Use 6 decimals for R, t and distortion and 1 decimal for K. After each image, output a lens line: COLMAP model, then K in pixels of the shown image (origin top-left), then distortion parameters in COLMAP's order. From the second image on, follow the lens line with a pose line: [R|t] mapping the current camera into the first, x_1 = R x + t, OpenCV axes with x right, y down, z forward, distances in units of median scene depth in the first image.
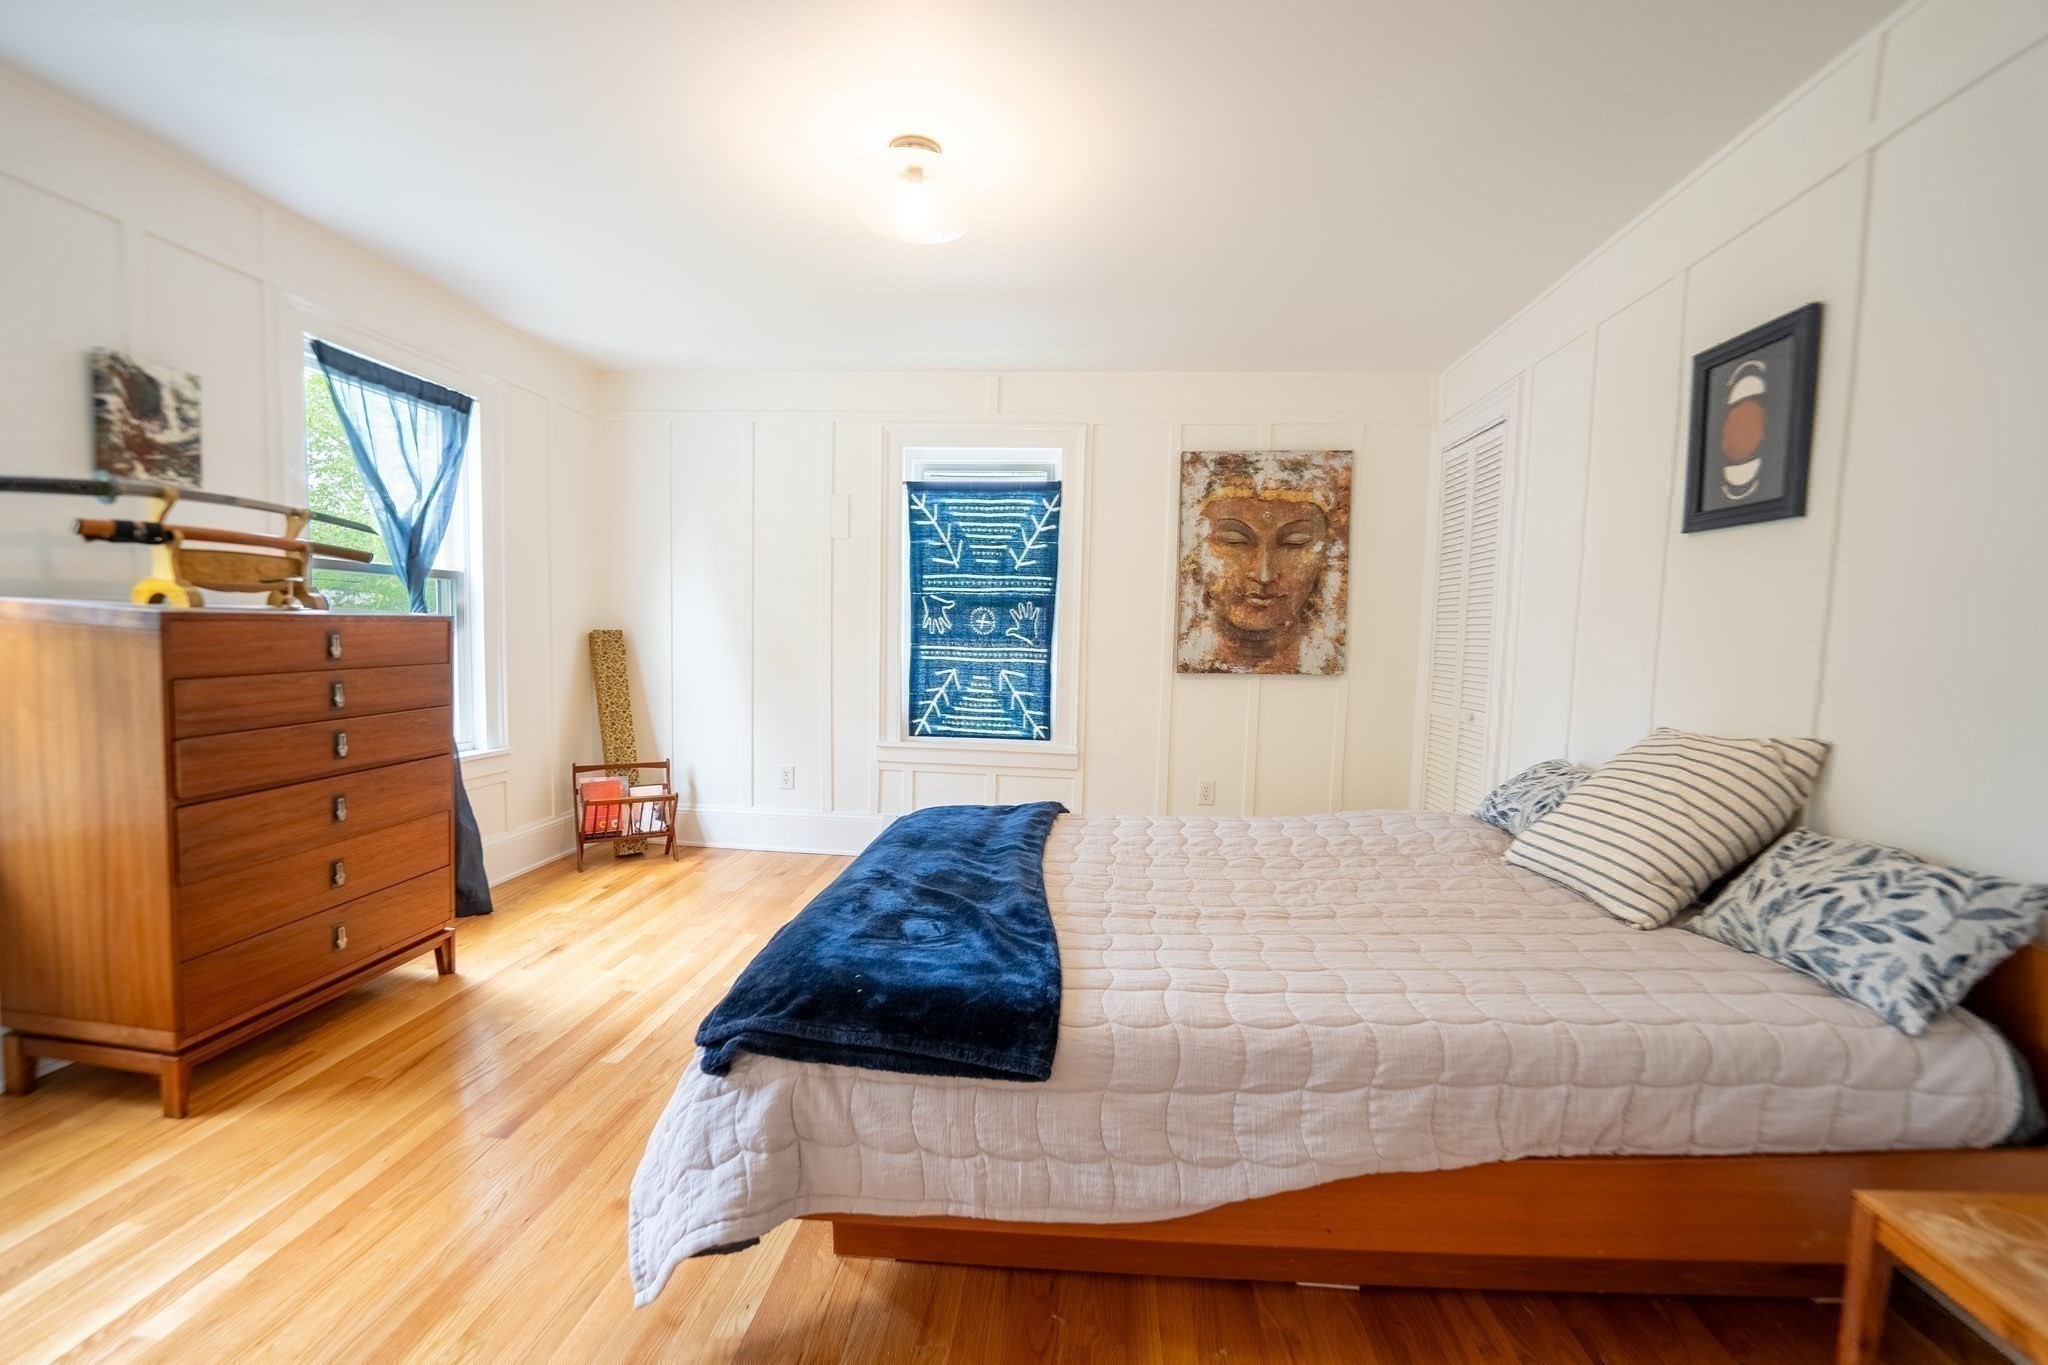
lens RADIAL K [[852.9, 0, 1029.9], [0, 852.9, 685.7], [0, 0, 1]] dist [-0.000752, -0.000113]
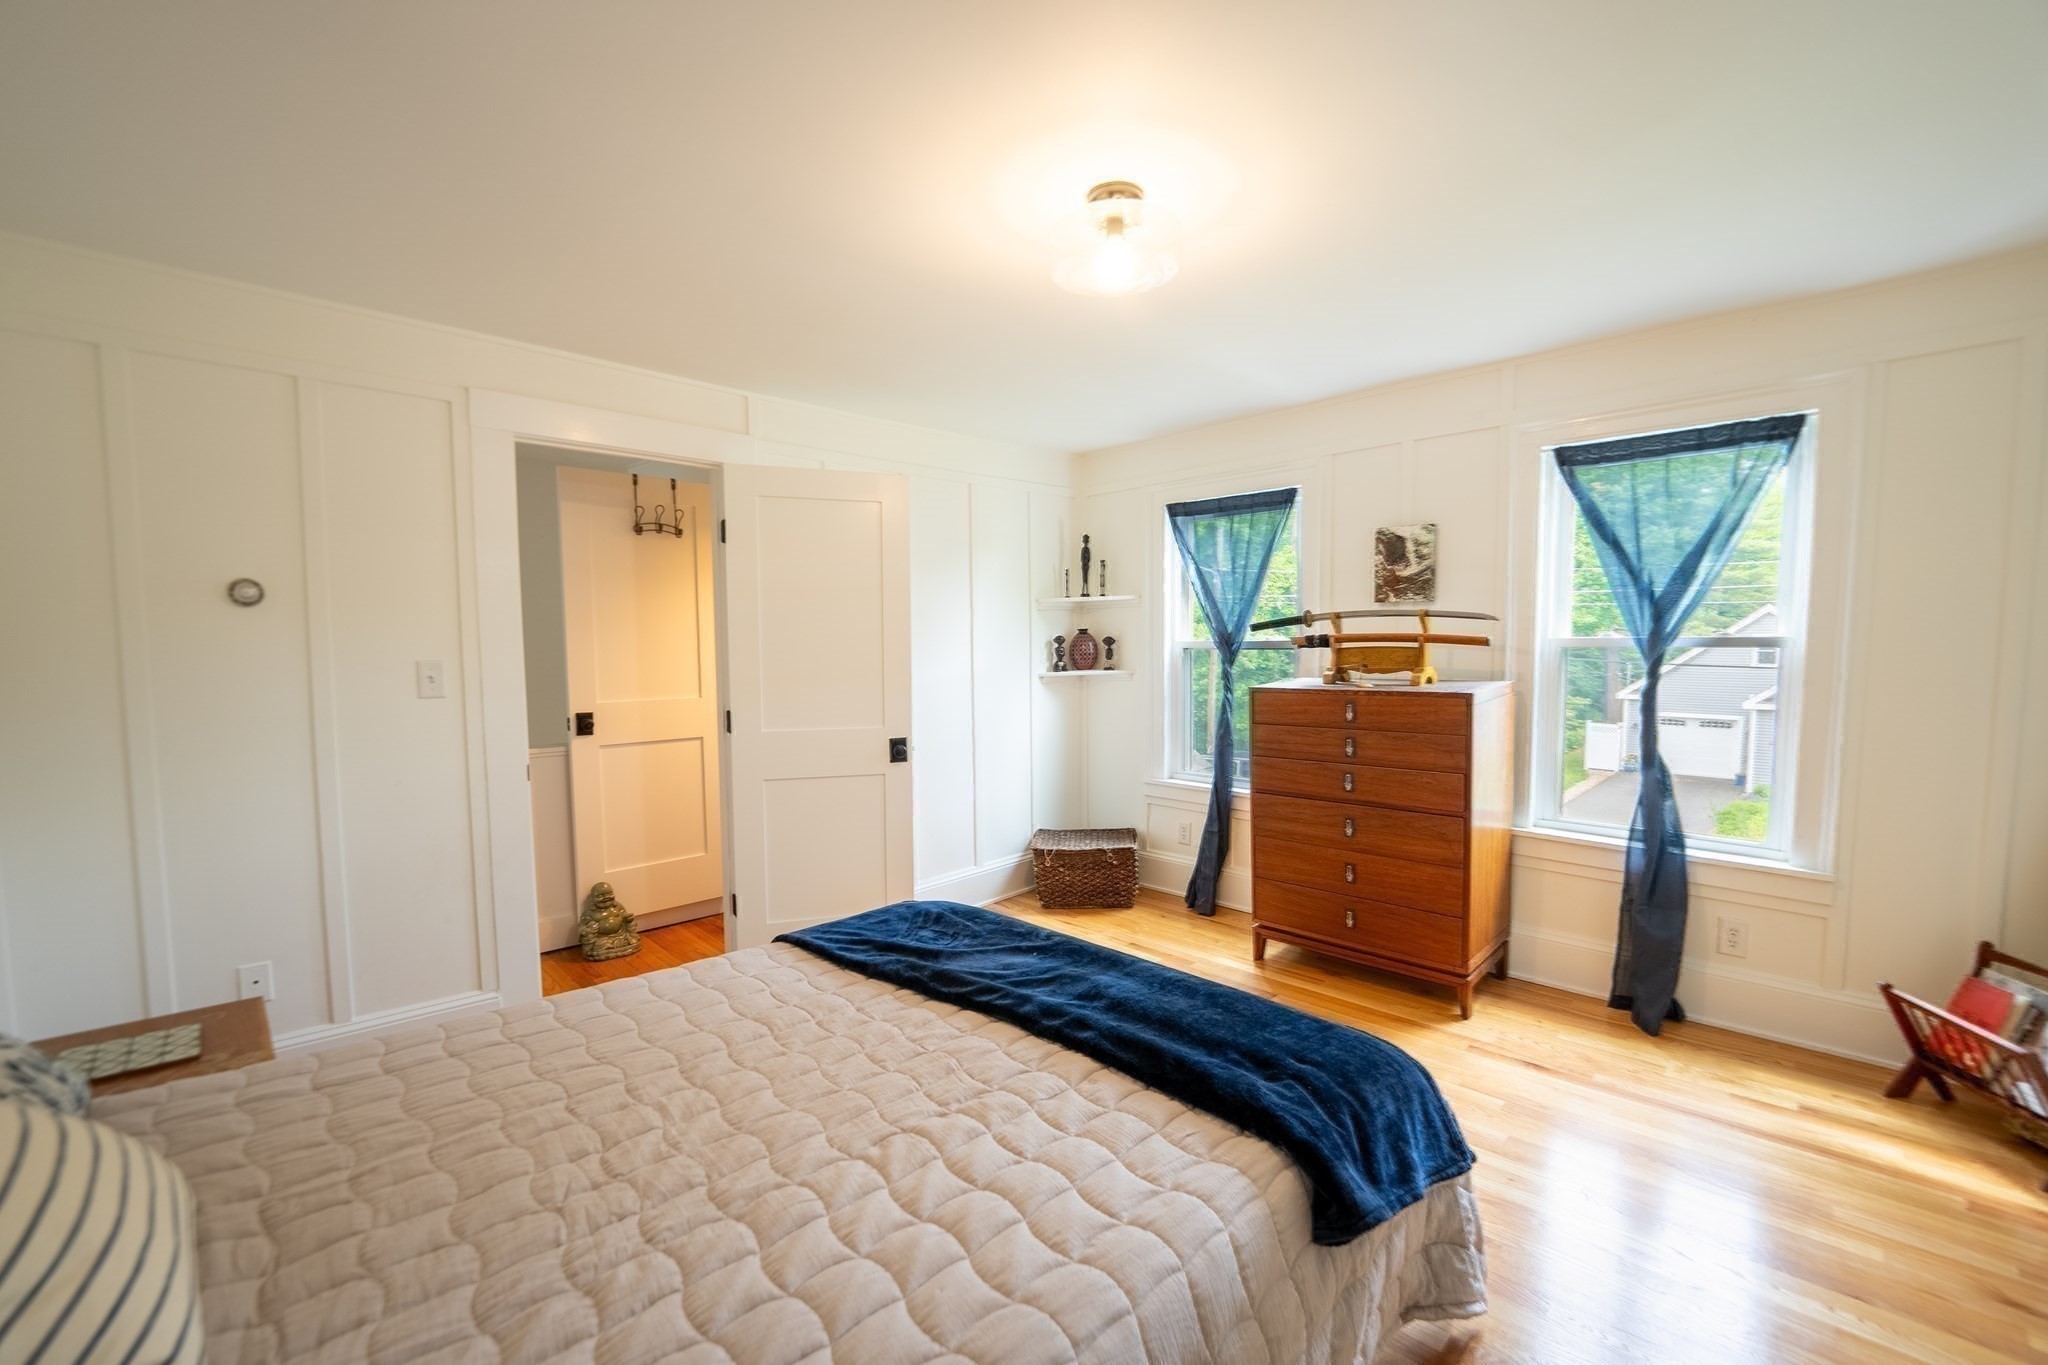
lens RADIAL K [[852.9, 0, 1025.1], [0, 852.9, 694.7], [0, 0, 1]] dist [-0.000752, -0.000113]
pose [[-0.643955, 0.032825, -0.764359, 0.605146], [-0.054814, 0.994532, 0.088889, -0.170374], [0.763097, 0.099138, -0.638635, 1.473168]]
